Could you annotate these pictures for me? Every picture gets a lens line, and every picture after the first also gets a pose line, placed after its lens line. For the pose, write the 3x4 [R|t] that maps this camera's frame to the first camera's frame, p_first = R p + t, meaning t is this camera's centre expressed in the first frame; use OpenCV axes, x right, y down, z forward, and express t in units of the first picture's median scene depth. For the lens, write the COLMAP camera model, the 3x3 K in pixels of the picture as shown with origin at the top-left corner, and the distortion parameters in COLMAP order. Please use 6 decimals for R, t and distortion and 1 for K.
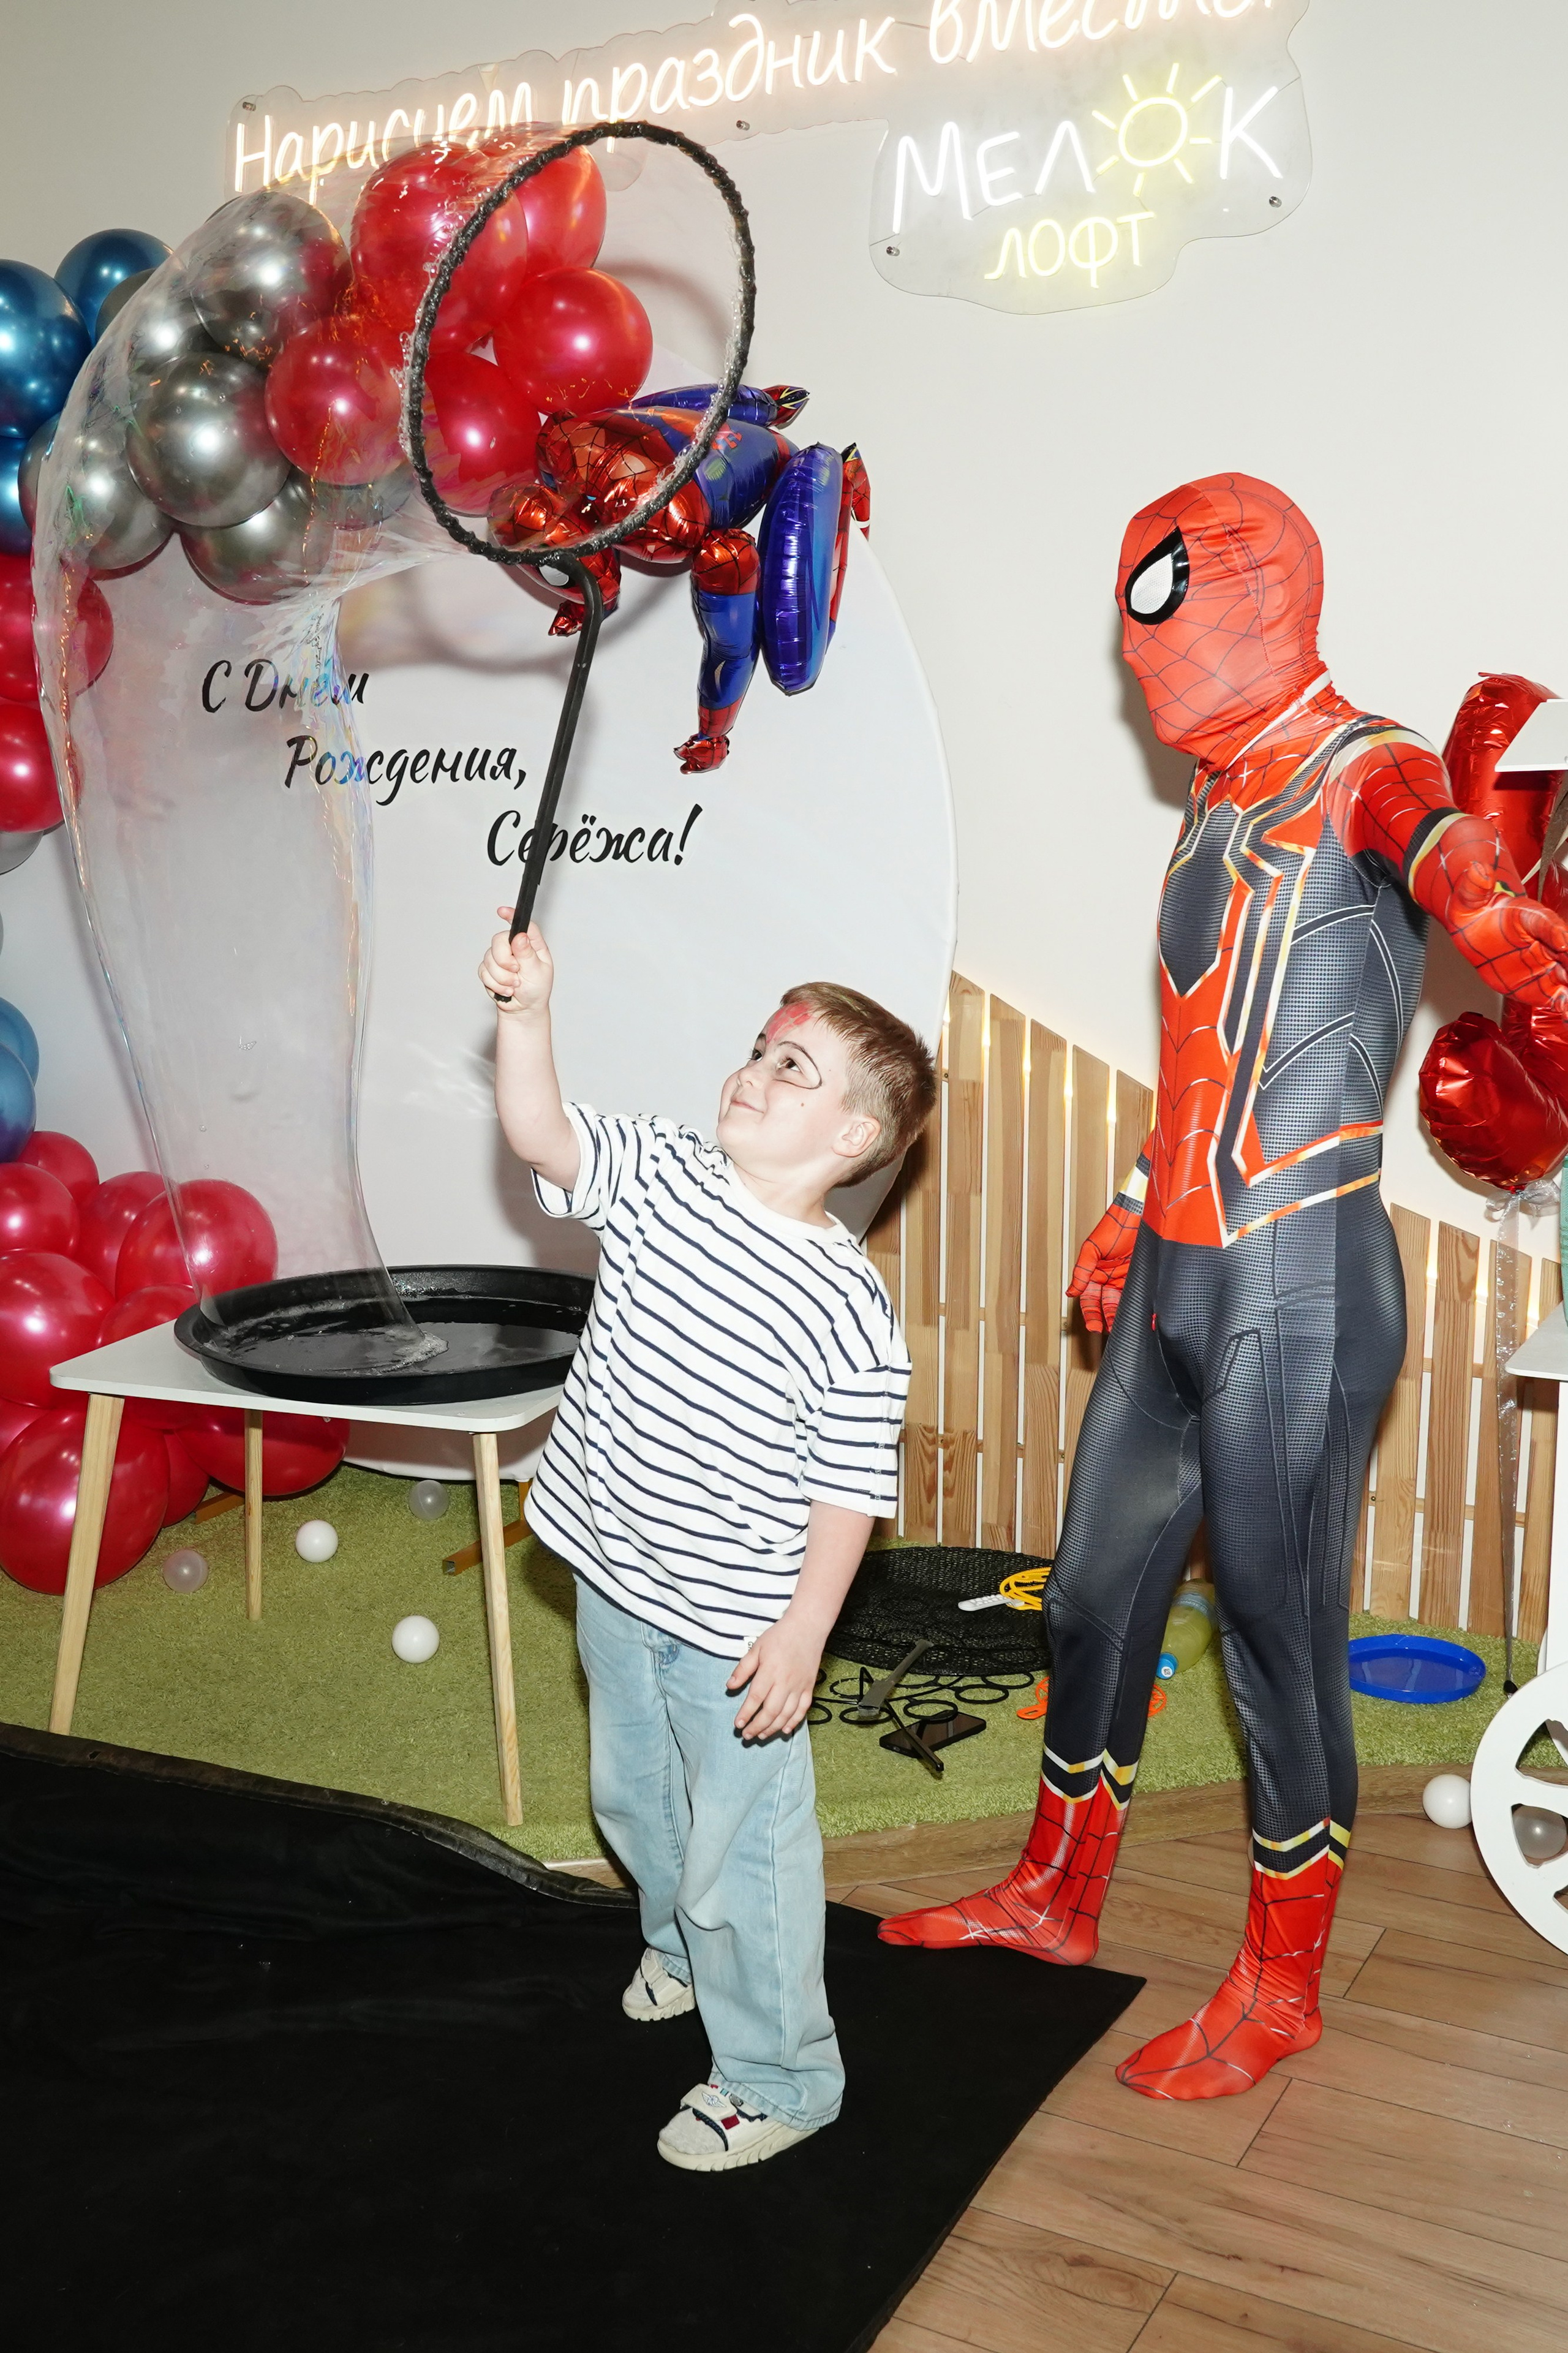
lens RADIAL K [[2261.4, 0, 681.1], [0, 2261.4, 1040.7], [0, 0, 1]] dist [-0.026795, 0.009140]
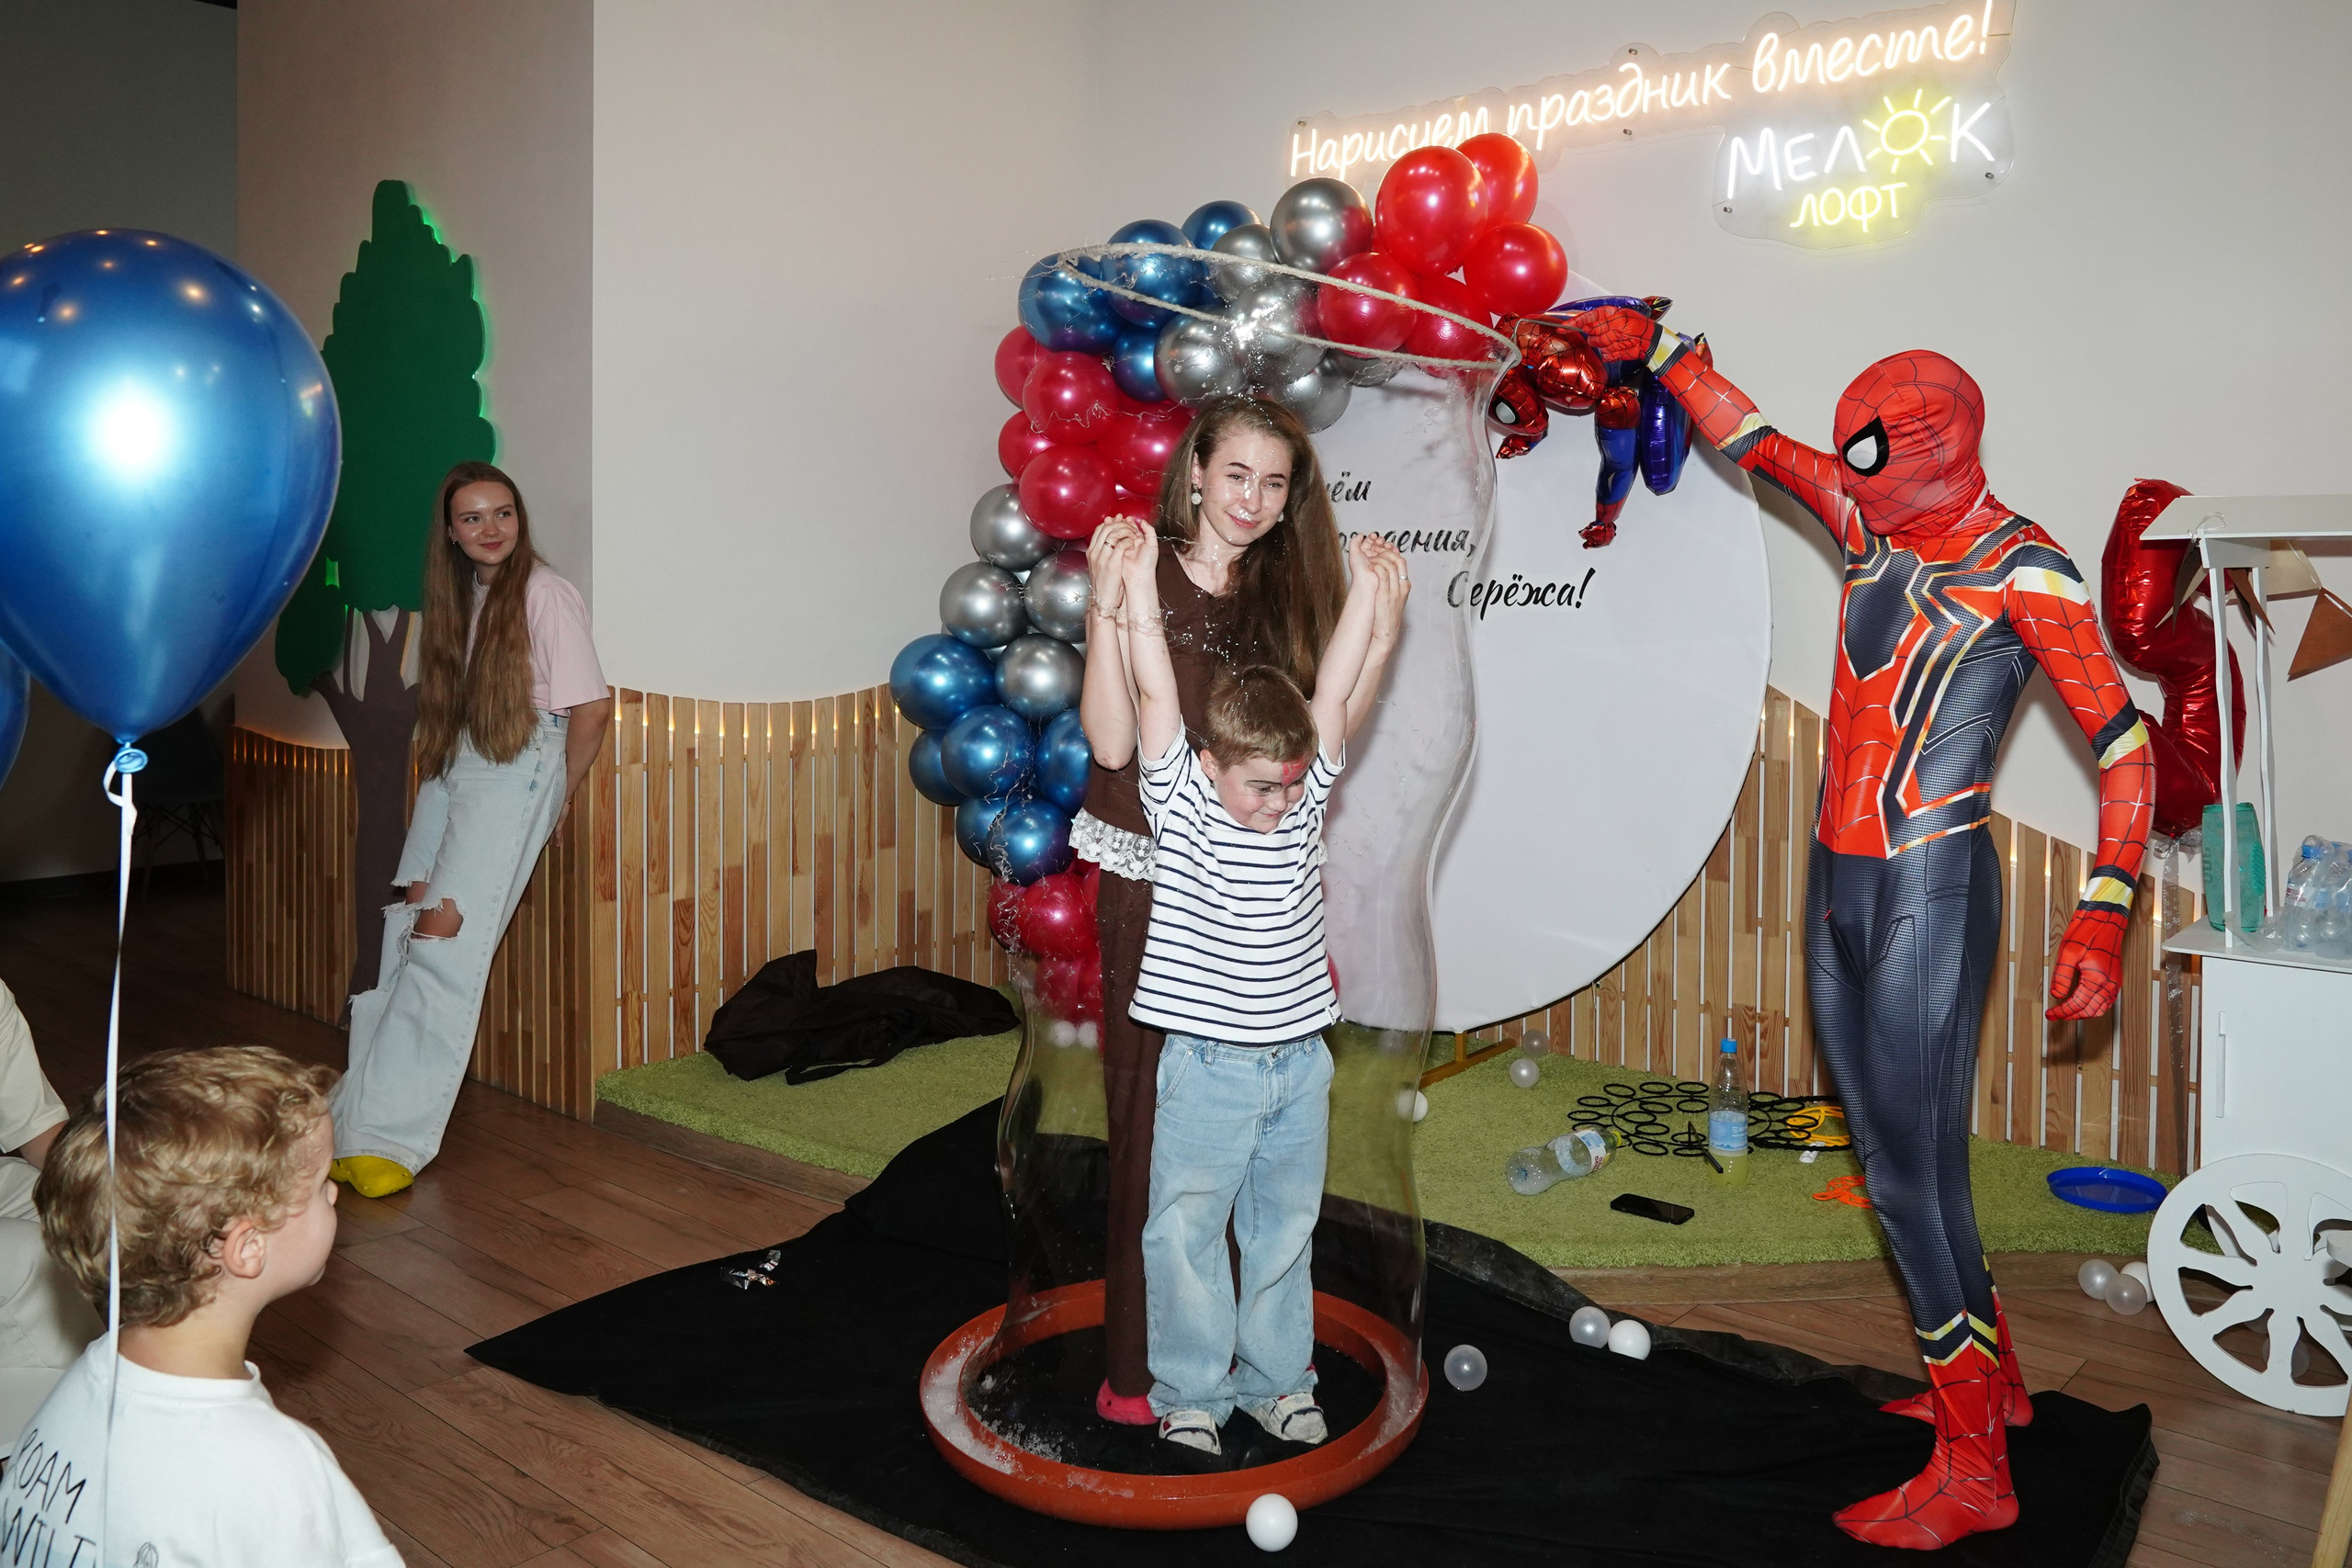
lens RADIAL K [[1773.3, 0, 1256.8], [0, 1773.3, 556.0], [0, 0, 1]] dist [-0.004582, -0.000686]
pose [[0.988650, 0.017708, -0.149190, -0.038308], [-0.038262, 0.989963, -0.136046, 0.057576], [0.145283, 0.140210, 0.979405, -0.190420]]
